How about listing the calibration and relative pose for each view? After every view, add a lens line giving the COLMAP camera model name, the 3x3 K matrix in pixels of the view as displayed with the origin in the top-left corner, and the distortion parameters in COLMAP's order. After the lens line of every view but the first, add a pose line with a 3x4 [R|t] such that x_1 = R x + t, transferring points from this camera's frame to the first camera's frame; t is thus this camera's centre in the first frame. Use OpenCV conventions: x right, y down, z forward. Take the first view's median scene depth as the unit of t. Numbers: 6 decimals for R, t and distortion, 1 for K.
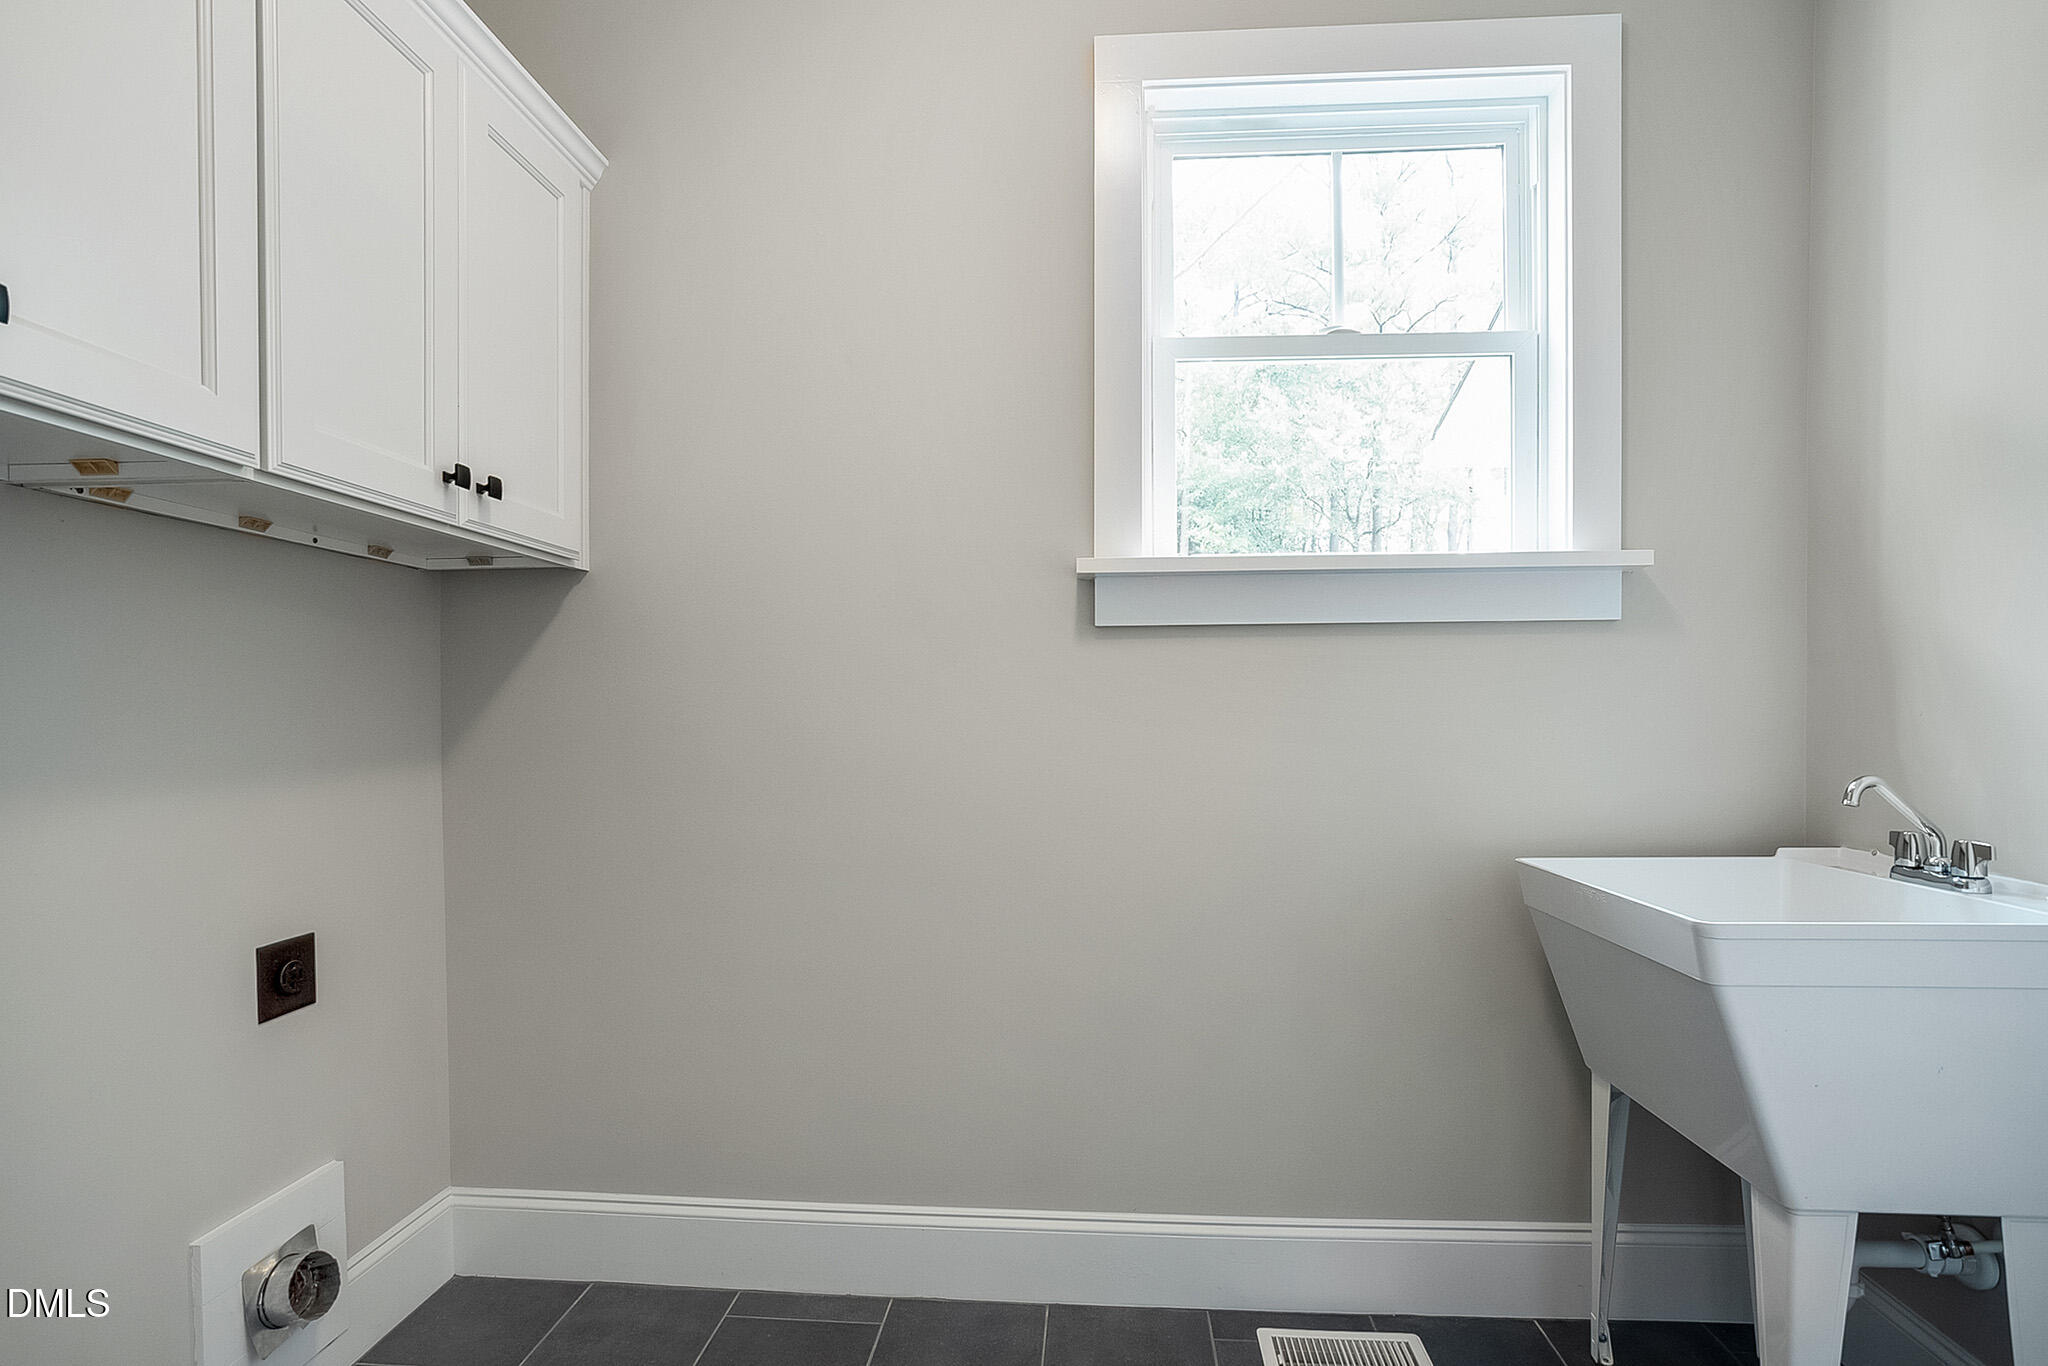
lens RADIAL K [[1046.8, 0, 1024.0], [0, 1046.8, 683.0], [0, 0, 1]] dist [-0.024554, 0.016770]
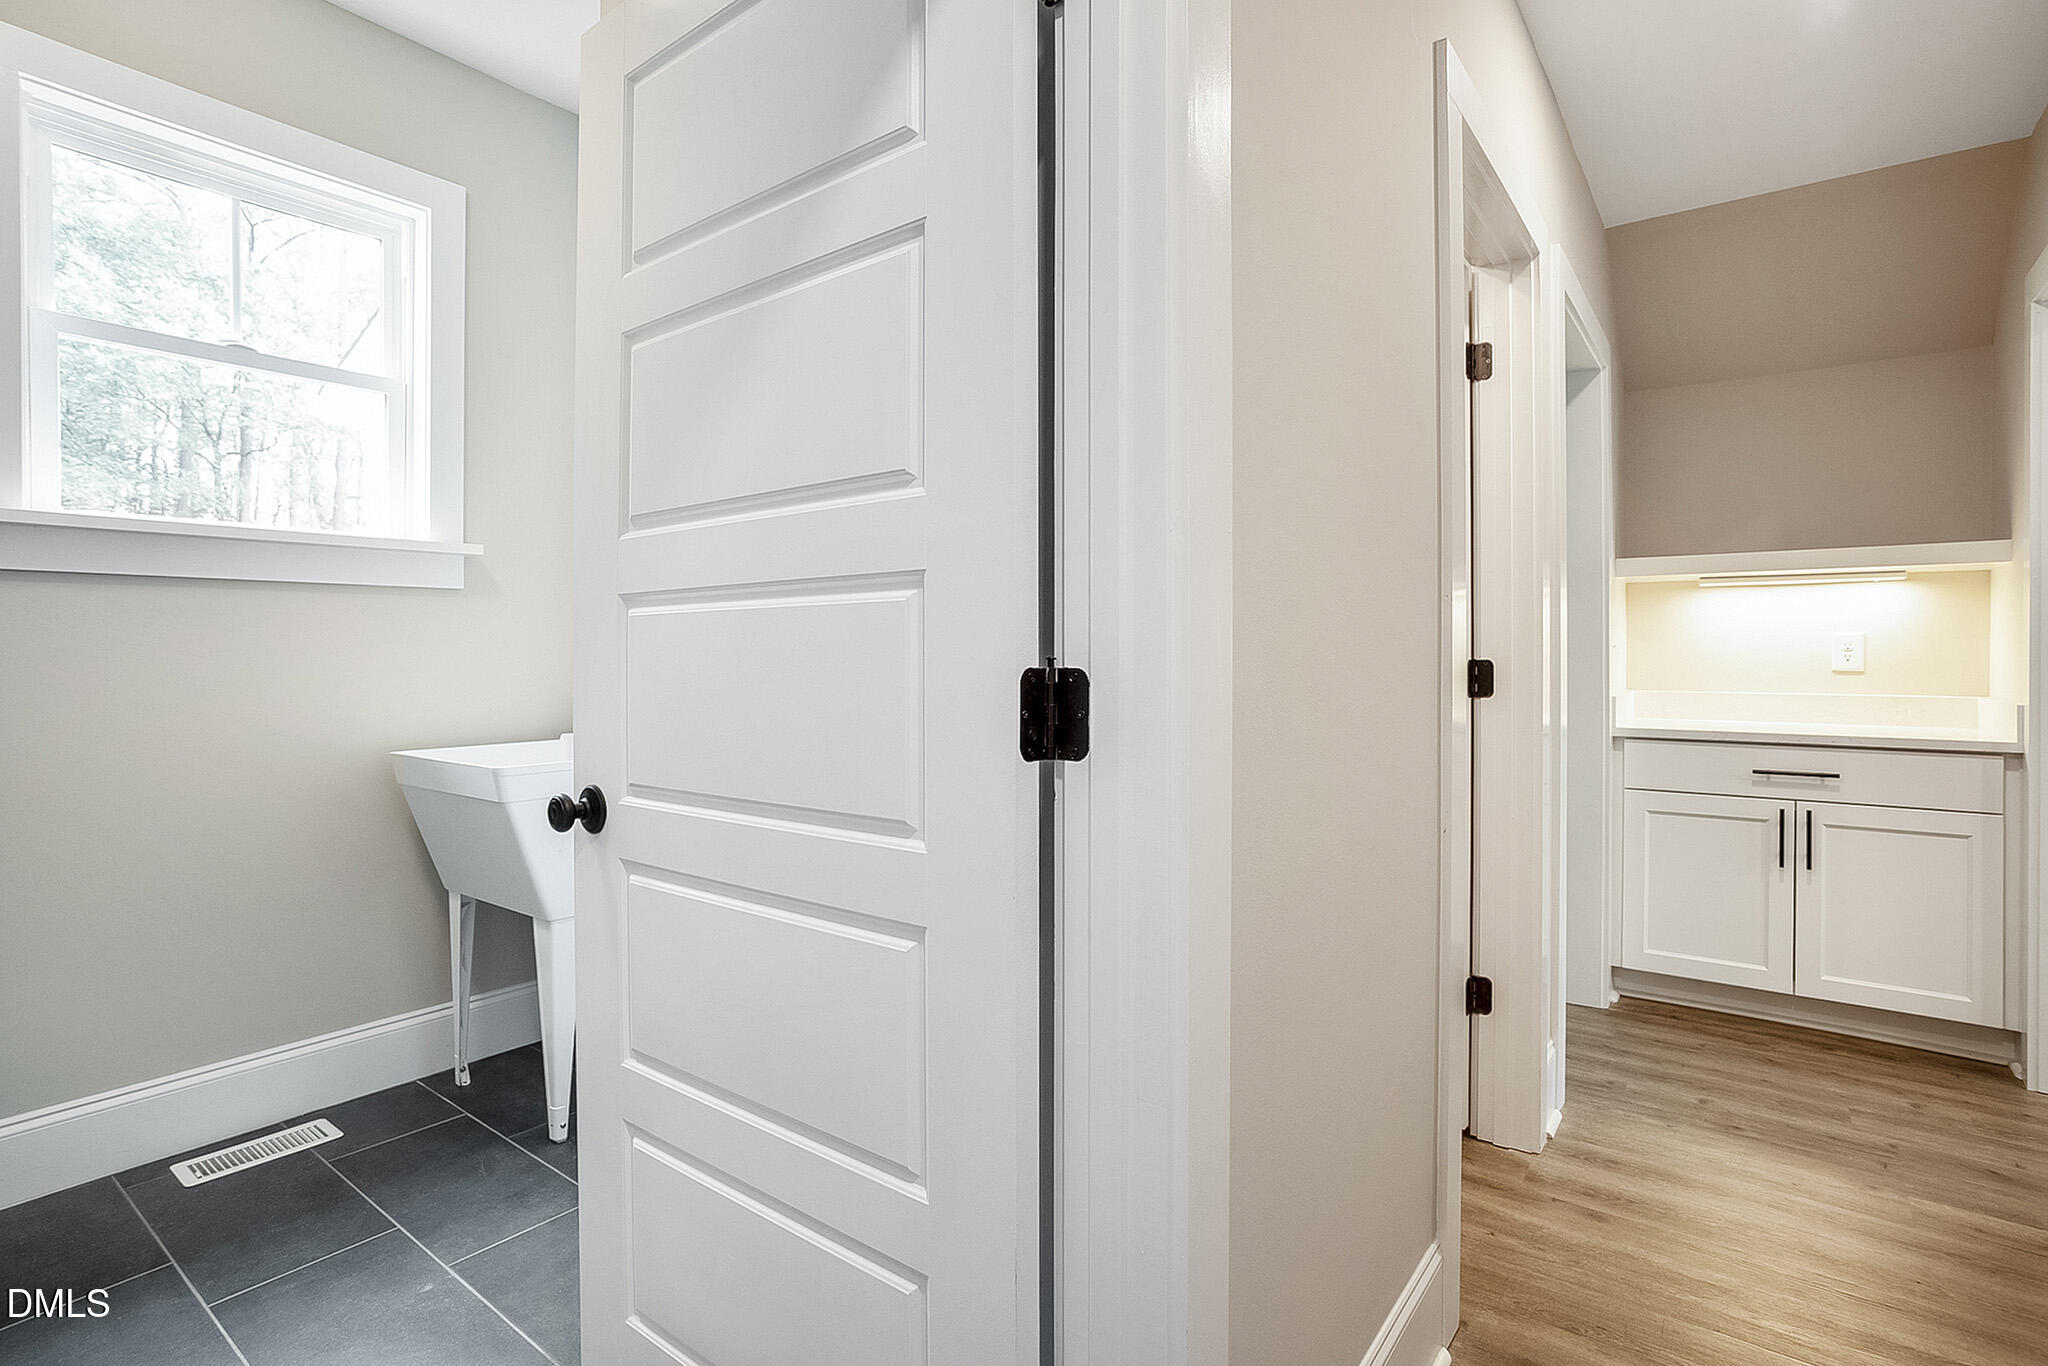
lens RADIAL K [[993.9, 0, 1026.5], [0, 993.9, 683.1], [0, 0, 1]] dist [-0.057356, 0.024911]
pose [[0.537624, -0.028434, 0.842705, -0.174261], [-0.017857, 0.998823, 0.045095, -0.003534], [-0.842995, -0.039293, 0.536484, -0.427045]]
